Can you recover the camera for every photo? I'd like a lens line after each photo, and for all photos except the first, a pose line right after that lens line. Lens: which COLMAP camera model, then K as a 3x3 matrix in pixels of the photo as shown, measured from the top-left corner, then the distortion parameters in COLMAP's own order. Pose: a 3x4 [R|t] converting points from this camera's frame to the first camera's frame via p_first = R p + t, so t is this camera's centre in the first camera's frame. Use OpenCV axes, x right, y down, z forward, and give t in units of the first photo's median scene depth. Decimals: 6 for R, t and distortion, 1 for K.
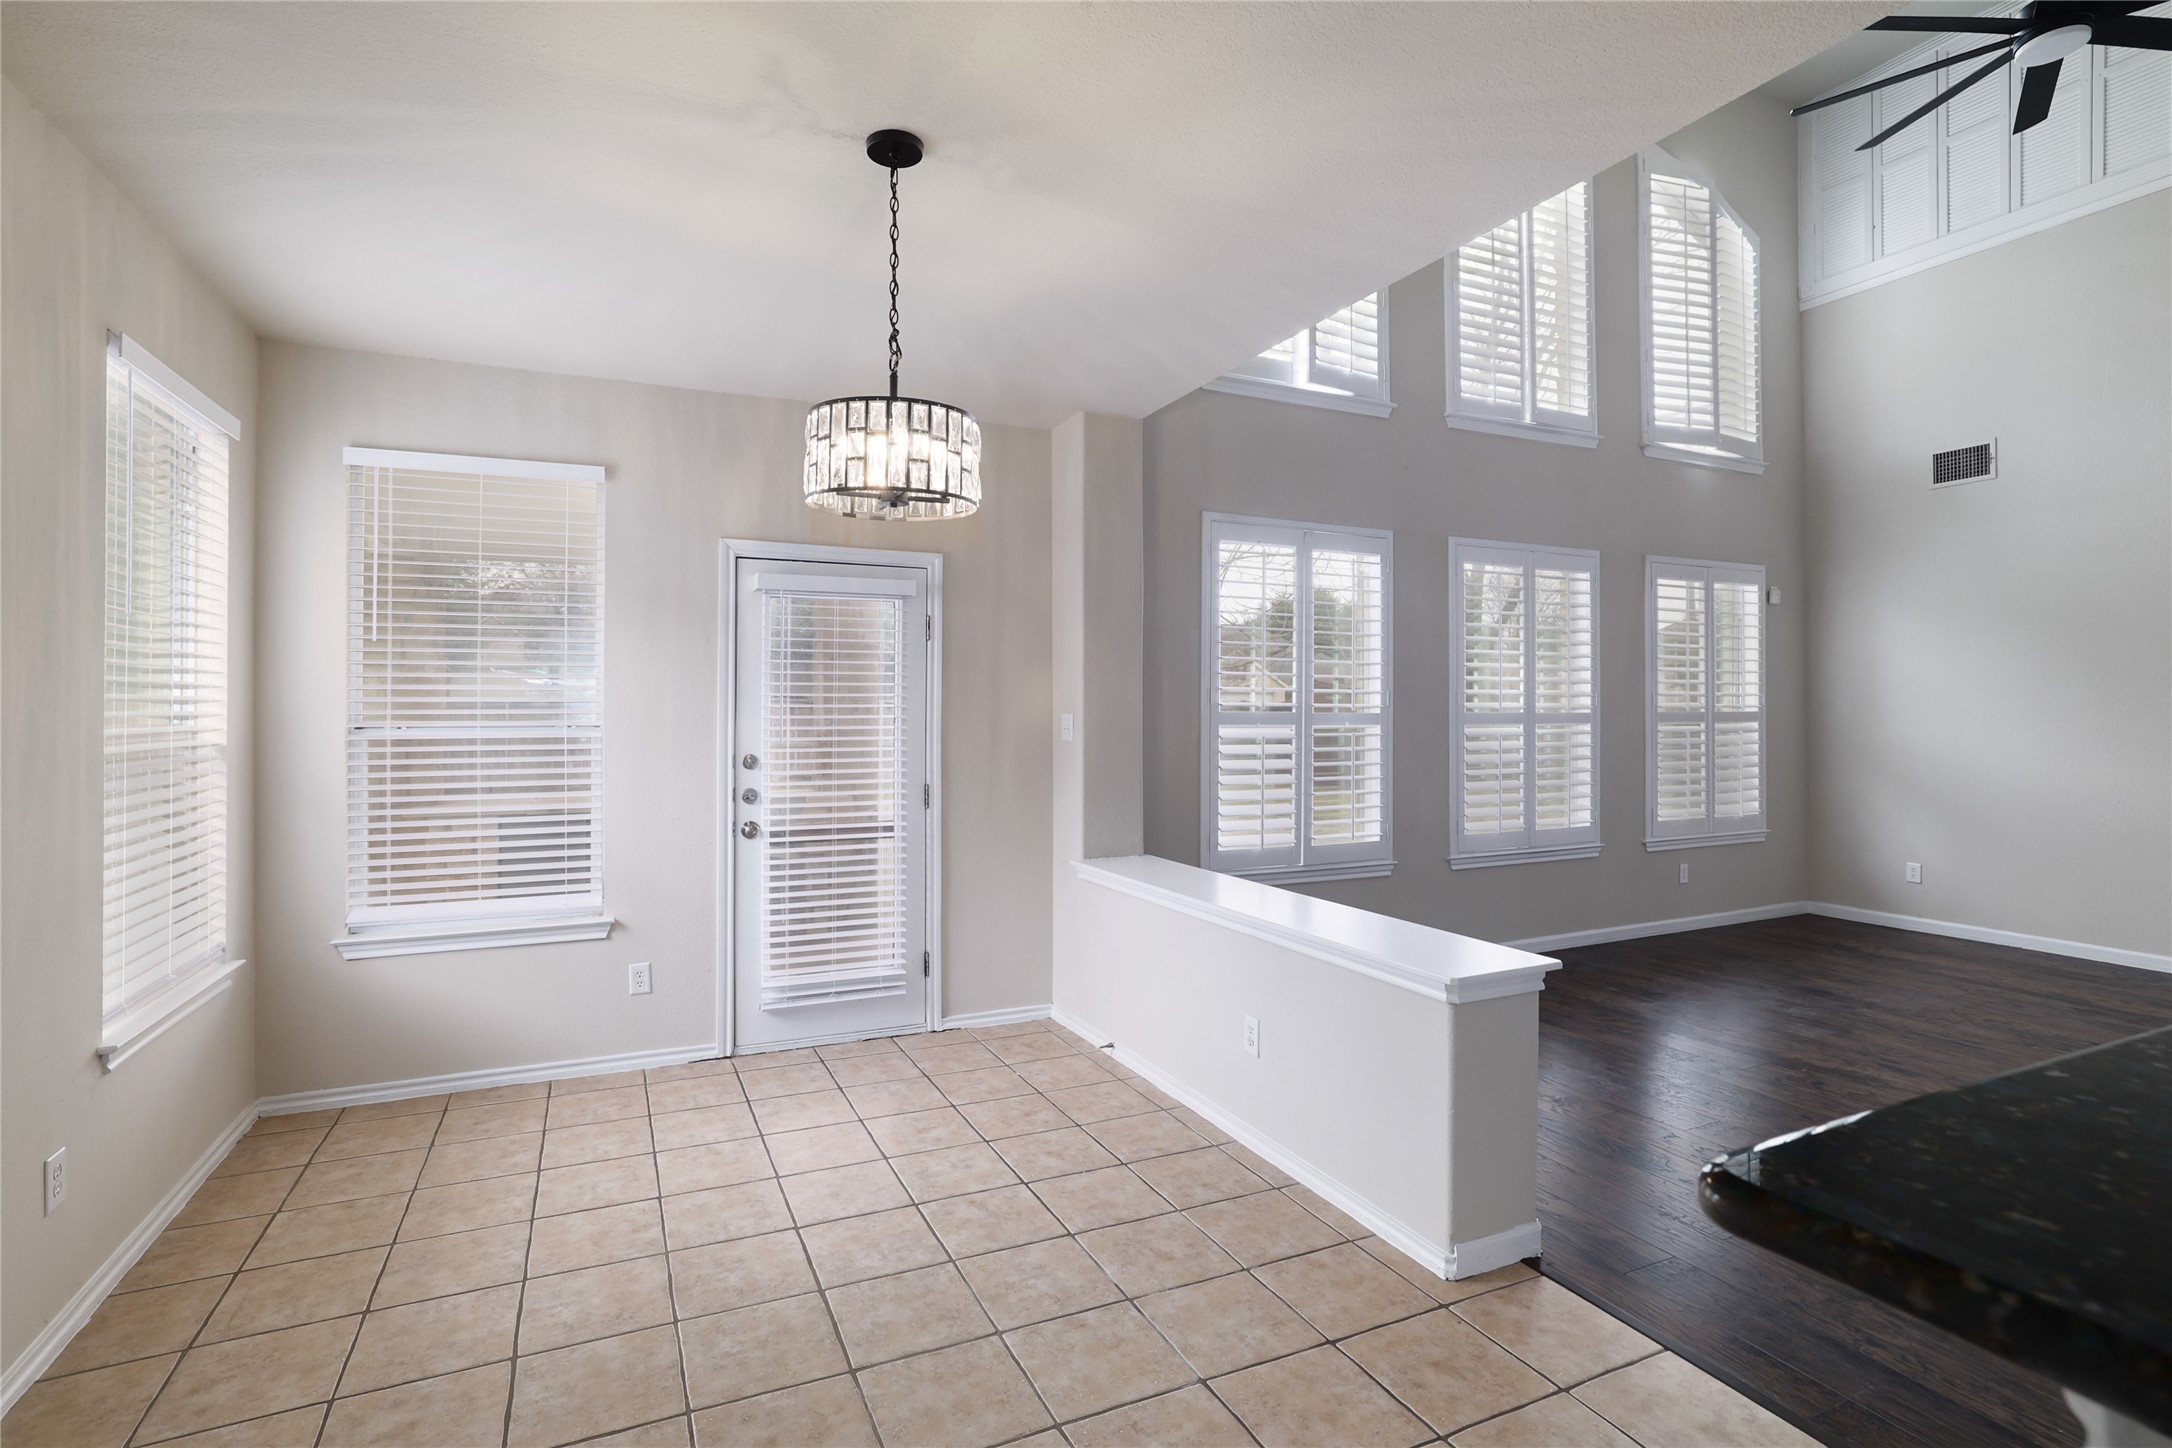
lens RADIAL K [[1071.8, 0, 1105.5], [0, 1071.8, 717.2], [0, 0, 1]] dist [-0.002305, 0.001037]
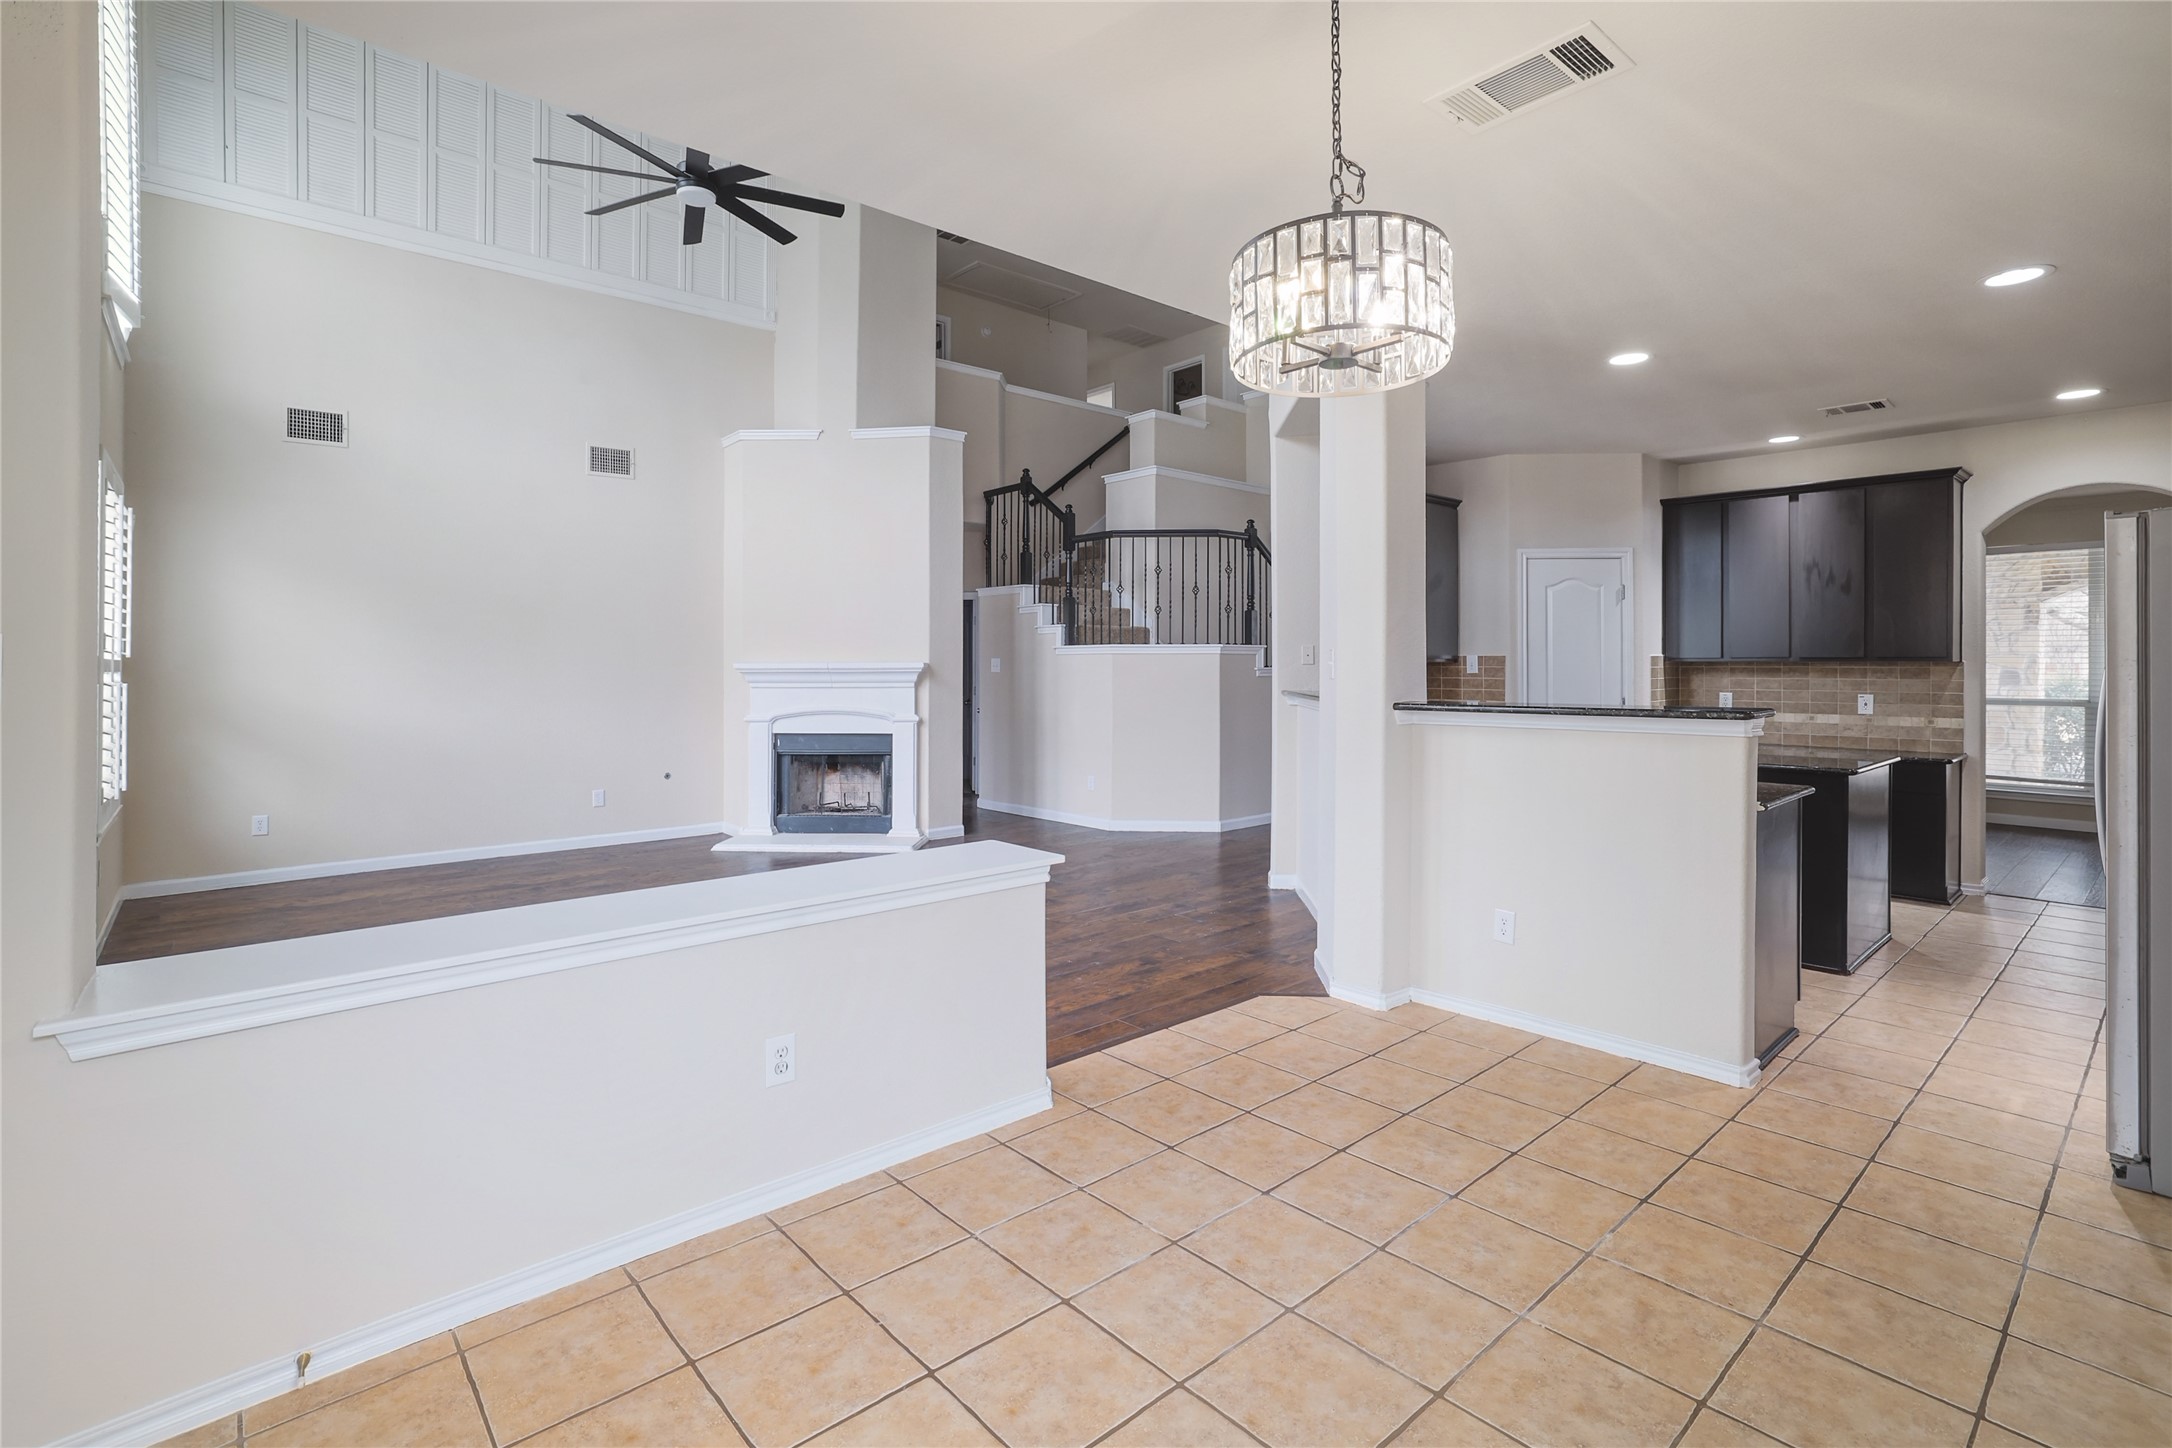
lens RADIAL K [[1000.1, 0, 1081.1], [0, 1000.1, 651.3], [0, 0, 1]] dist [-0.009457, 0.000546]
pose [[-0.272399, 0.017919, 0.962017, -0.666046], [0.011684, 0.999814, -0.015314, 0.017918], [-0.962113, 0.007069, -0.272558, 1.060478]]
